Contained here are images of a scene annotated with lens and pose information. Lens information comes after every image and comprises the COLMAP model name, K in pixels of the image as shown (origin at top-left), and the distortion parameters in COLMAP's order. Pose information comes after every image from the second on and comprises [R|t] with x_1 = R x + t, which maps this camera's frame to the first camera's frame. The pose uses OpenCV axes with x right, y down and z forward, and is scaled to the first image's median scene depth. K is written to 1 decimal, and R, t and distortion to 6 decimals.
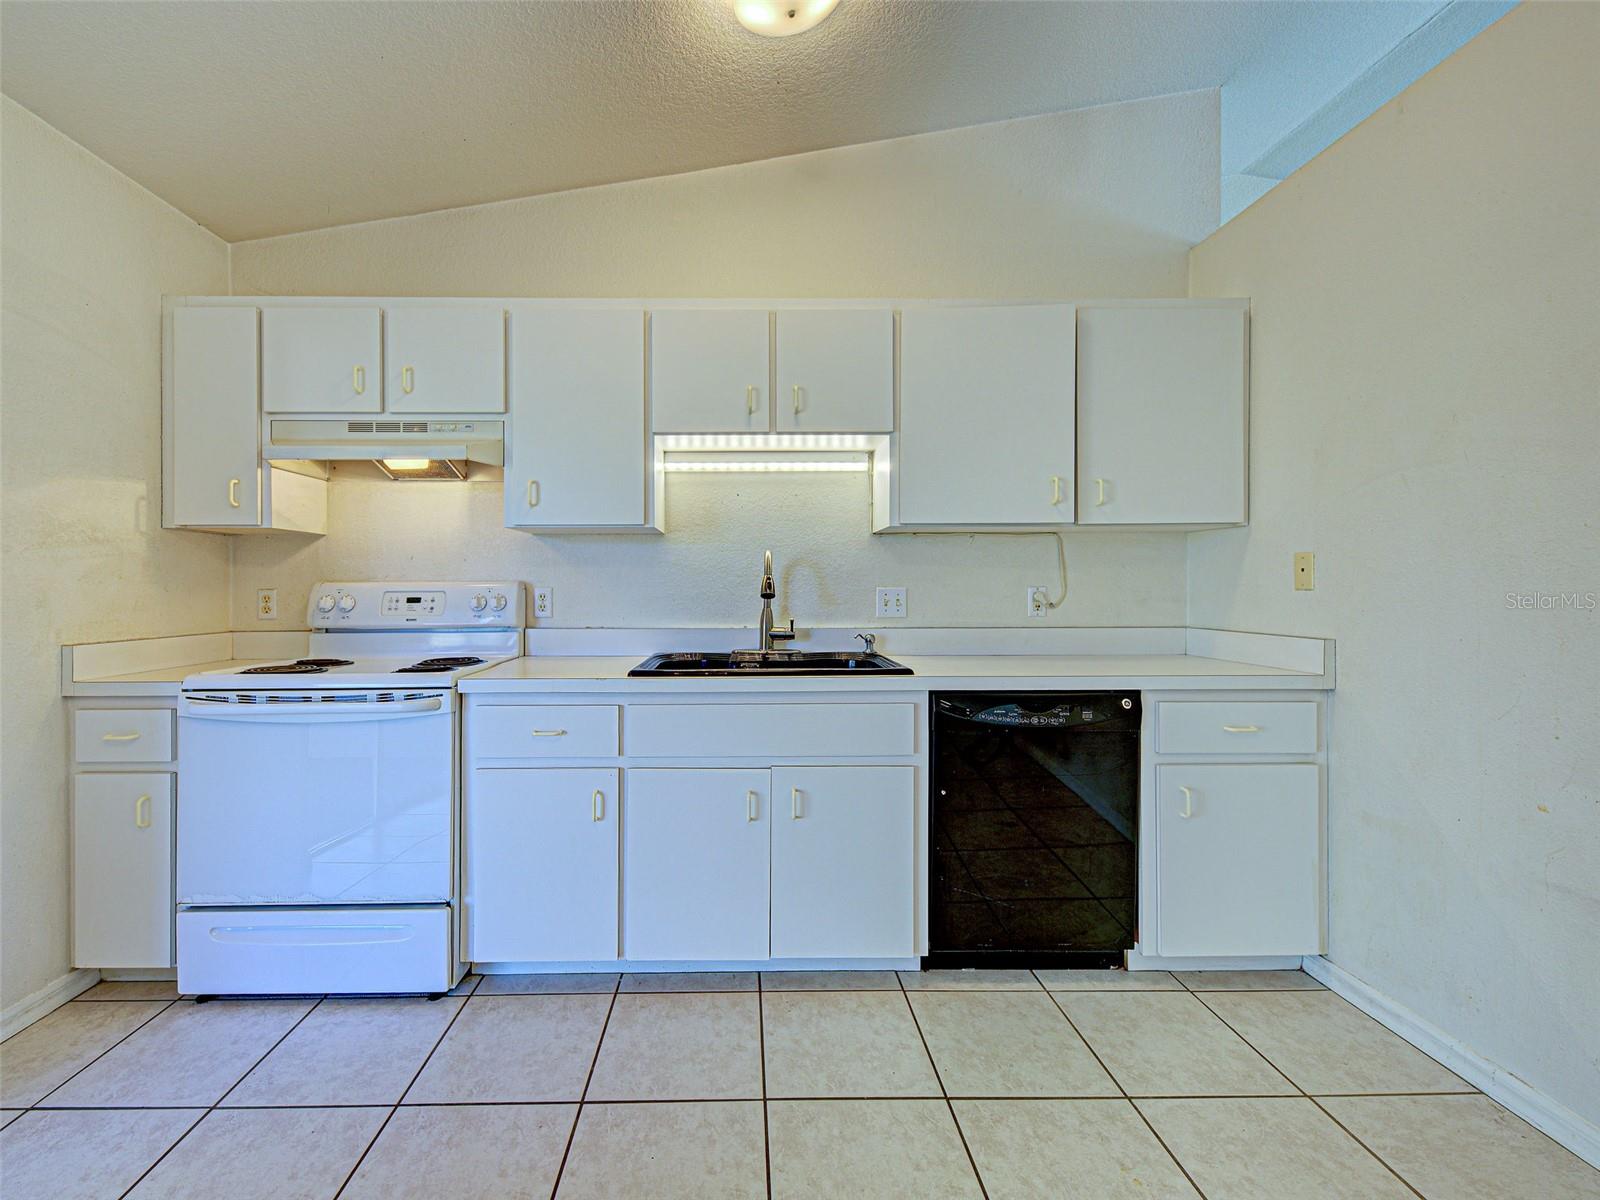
lens RADIAL K [[694.9, 0, 790.2], [0, 694.9, 590.4], [0, 0, 1]] dist [0.007413, -0.004509]
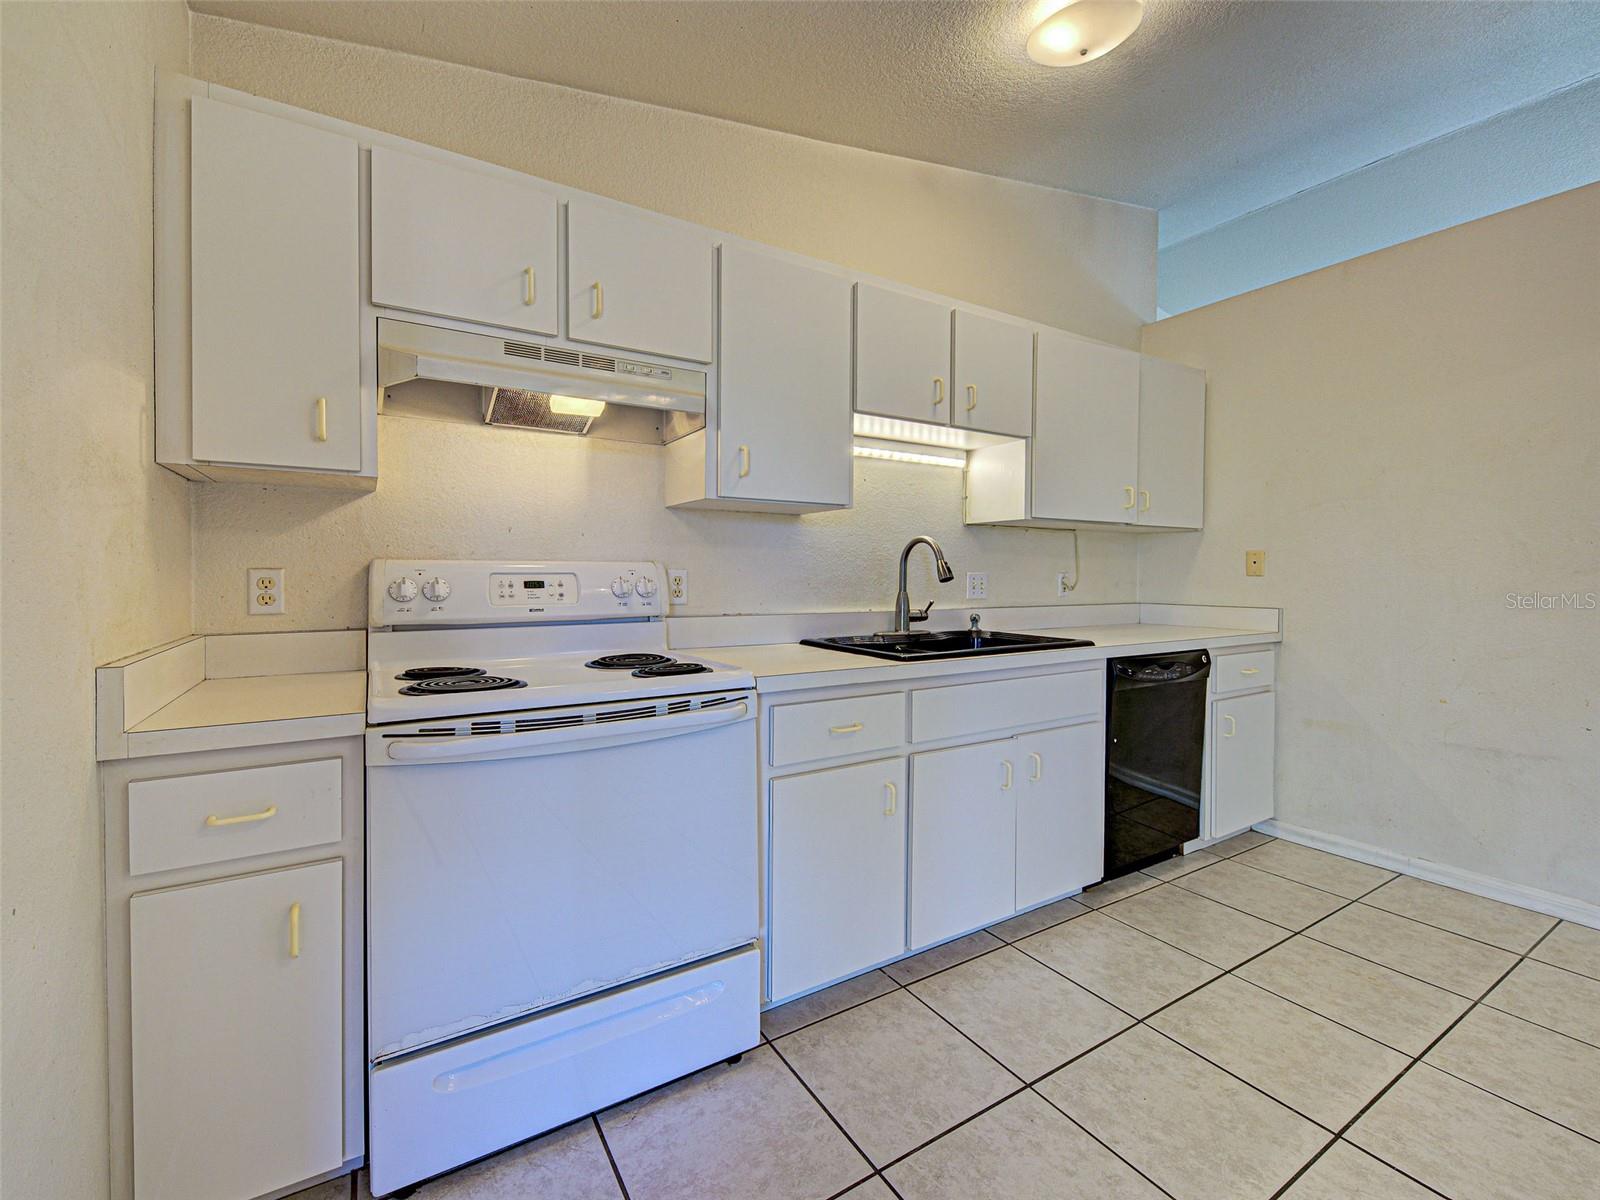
lens RADIAL K [[664.1, 0, 800.6], [0, 664.1, 584.8], [0, 0, 1]] dist [0.006695, -0.000464]
pose [[0.860045, -0.002117, 0.510213, -0.724749], [-0.003807, 0.999937, 0.010566, 0.005956], [-0.510203, -0.011029, 0.859983, 0.238693]]
